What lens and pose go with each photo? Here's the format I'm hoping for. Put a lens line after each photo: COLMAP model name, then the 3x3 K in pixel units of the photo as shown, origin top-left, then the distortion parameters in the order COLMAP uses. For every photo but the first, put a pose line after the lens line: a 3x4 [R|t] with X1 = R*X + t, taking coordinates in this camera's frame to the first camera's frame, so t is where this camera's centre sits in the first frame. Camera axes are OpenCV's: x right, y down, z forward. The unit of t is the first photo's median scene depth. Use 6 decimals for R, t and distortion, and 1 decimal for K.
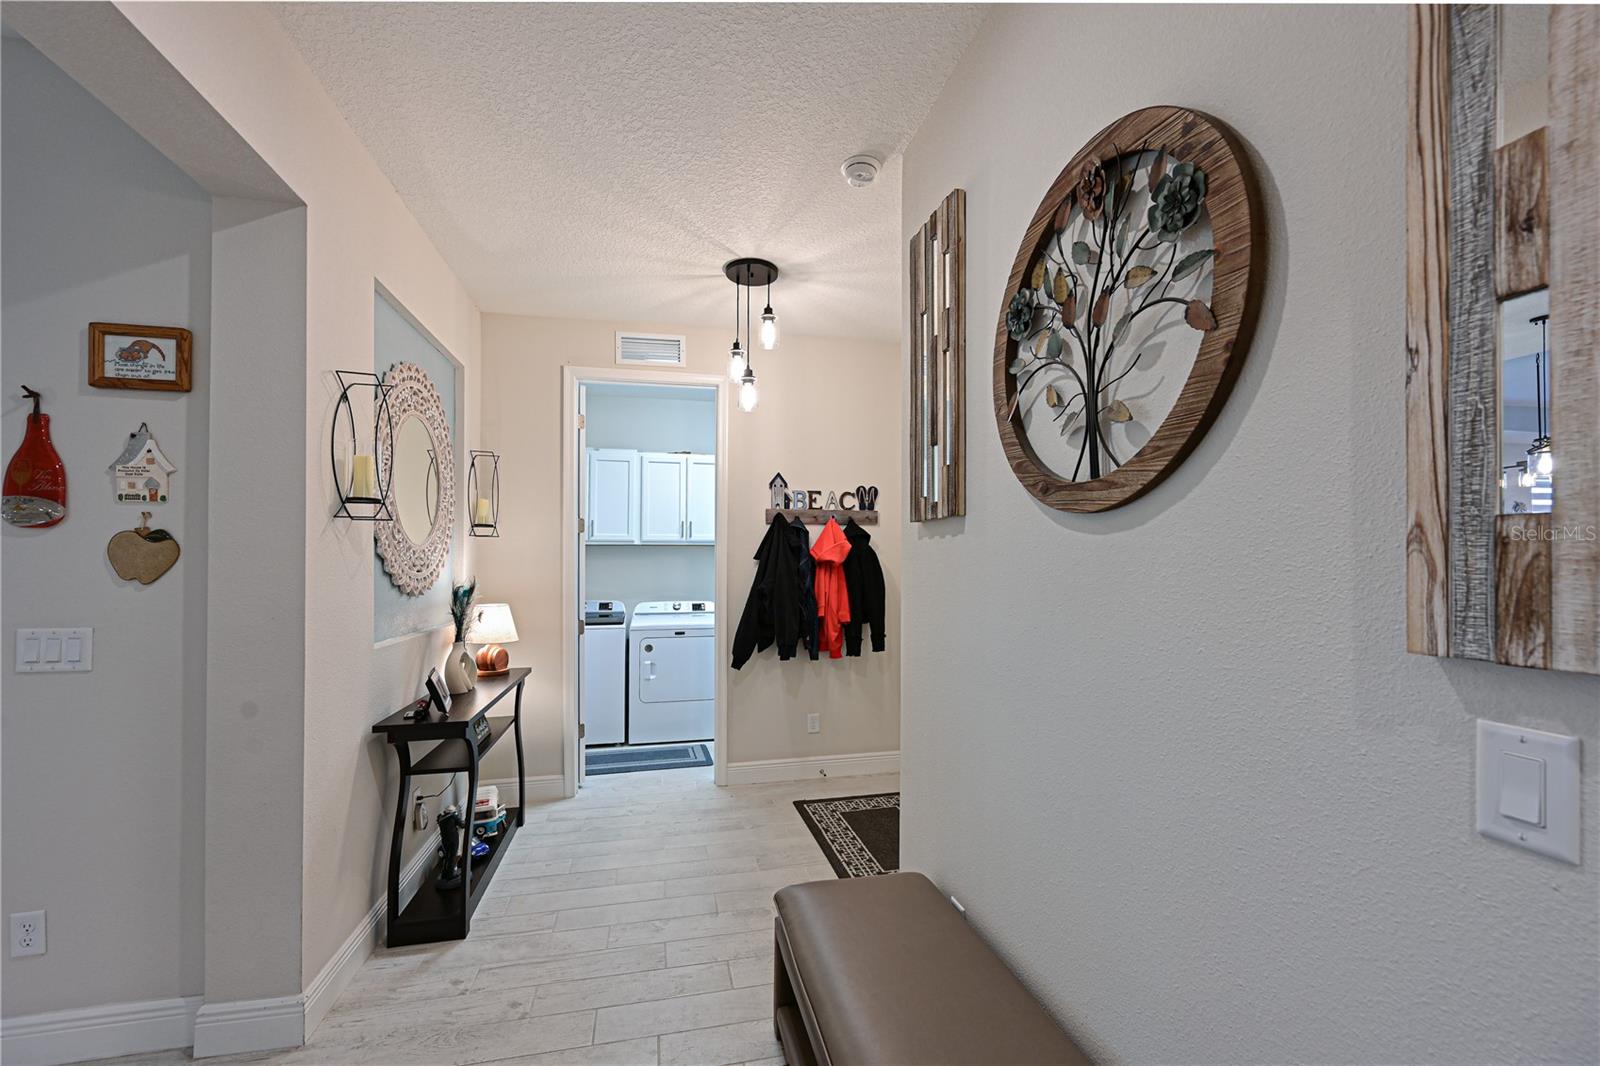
lens RADIAL K [[660.7, 0, 819.7], [0, 660.7, 559.1], [0, 0, 1]] dist [-0.000147, -0.000268]
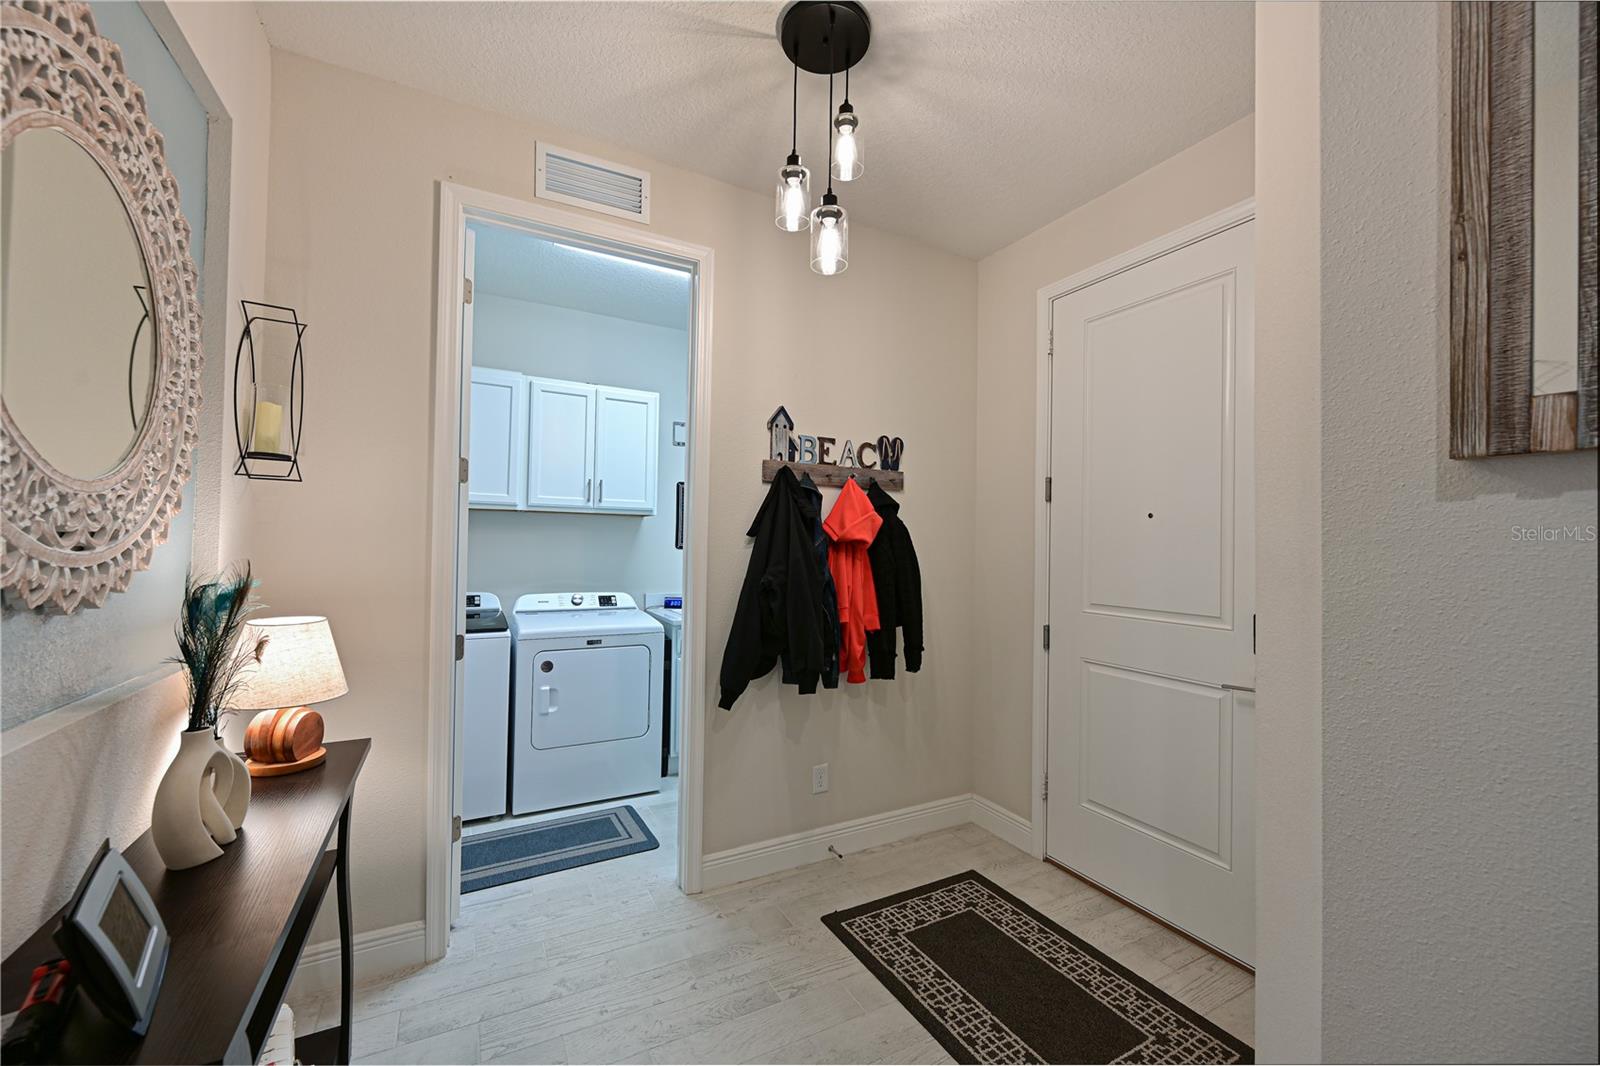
lens RADIAL K [[660.7, 0, 810.0], [0, 660.7, 536.8], [0, 0, 1]] dist [-0.000147, -0.000268]
pose [[0.972612, 0.021350, 0.231451, -0.187633], [-0.020765, 0.999772, -0.004965, 0.003255], [-0.231504, 0.000023, 0.972834, 0.349766]]
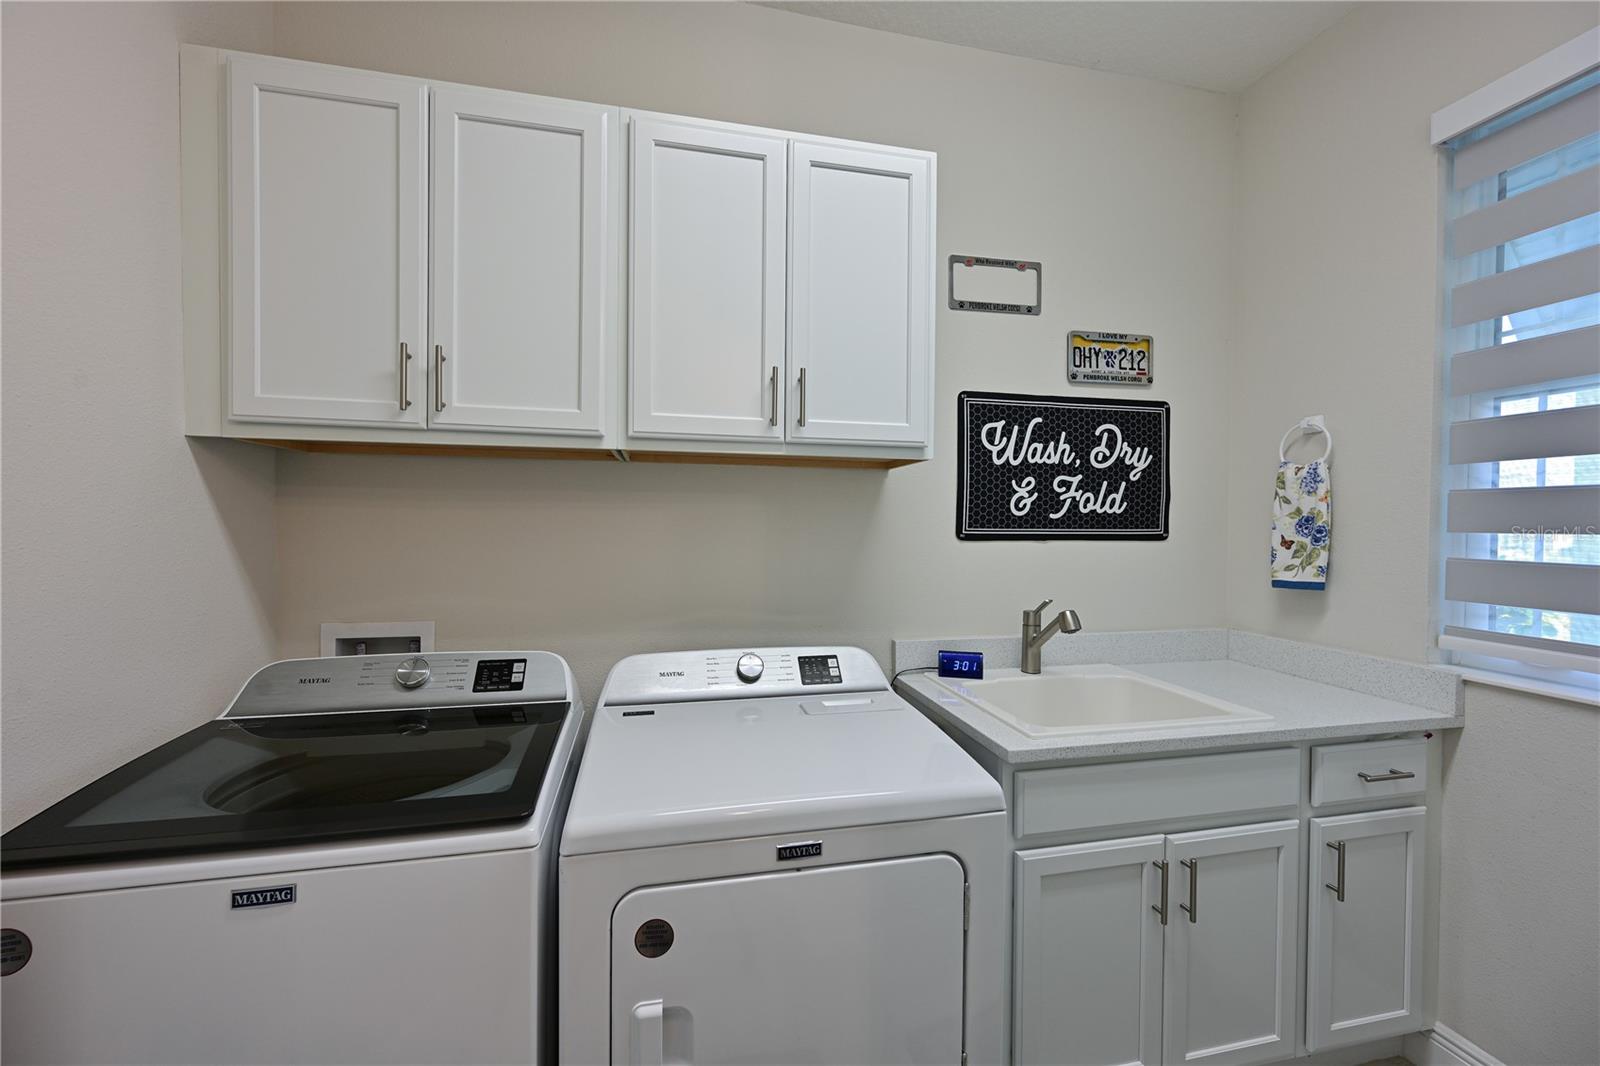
lens RADIAL K [[660.7, 0, 783.9], [0, 660.7, 535.9], [0, 0, 1]] dist [-0.000147, -0.000268]
pose [[0.998034, 0.010053, -0.061871, -0.247525], [-0.008138, 0.999482, 0.031133, 0.005569], [0.062152, -0.030569, 0.997598, 0.960195]]
